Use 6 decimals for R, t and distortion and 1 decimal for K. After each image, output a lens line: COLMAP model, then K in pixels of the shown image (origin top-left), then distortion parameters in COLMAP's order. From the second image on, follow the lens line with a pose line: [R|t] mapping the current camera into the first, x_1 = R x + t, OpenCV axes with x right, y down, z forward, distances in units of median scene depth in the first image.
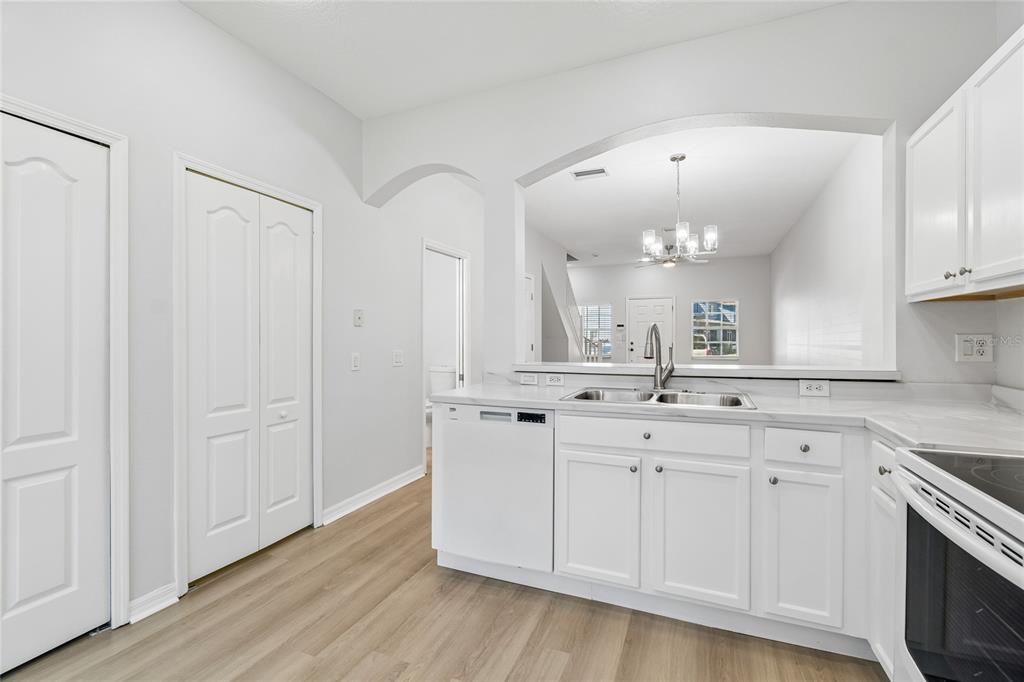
lens RADIAL K [[452.1, 0, 516.2], [0, 452.1, 340.3], [0, 0, 1]] dist [-0.001118, -0.000234]
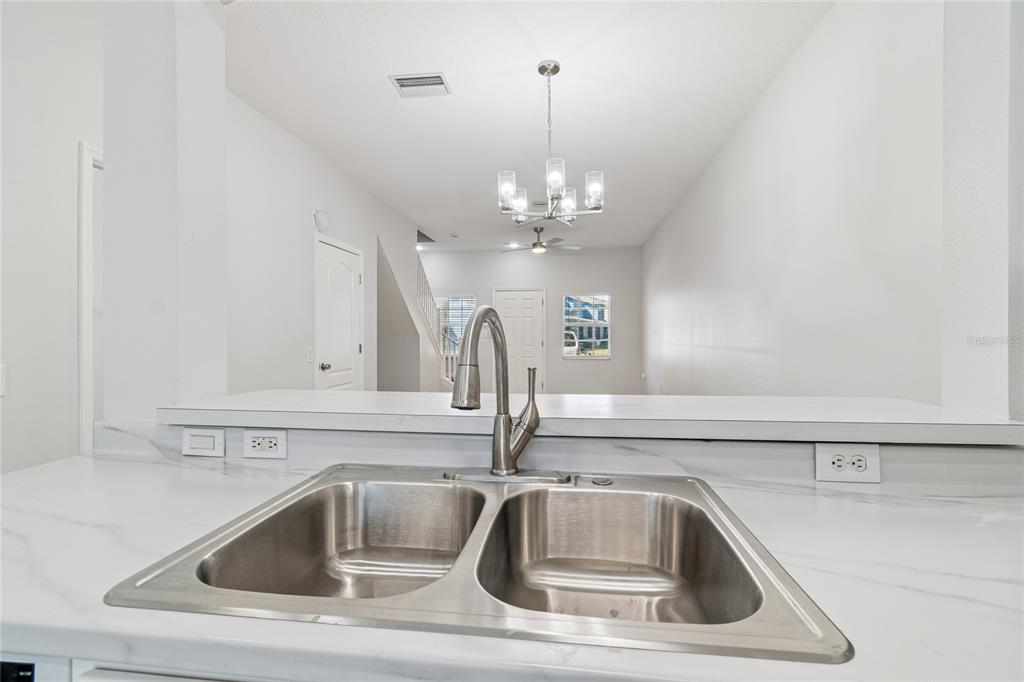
lens RADIAL K [[452.1, 0, 516.2], [0, 452.1, 340.3], [0, 0, 1]] dist [-0.001118, -0.000234]
pose [[0.962956, -0.000215, 0.269659, 0.131384], [-0.002104, 0.999963, 0.008310, -0.007570], [-0.269651, -0.008570, 0.962920, 0.367559]]
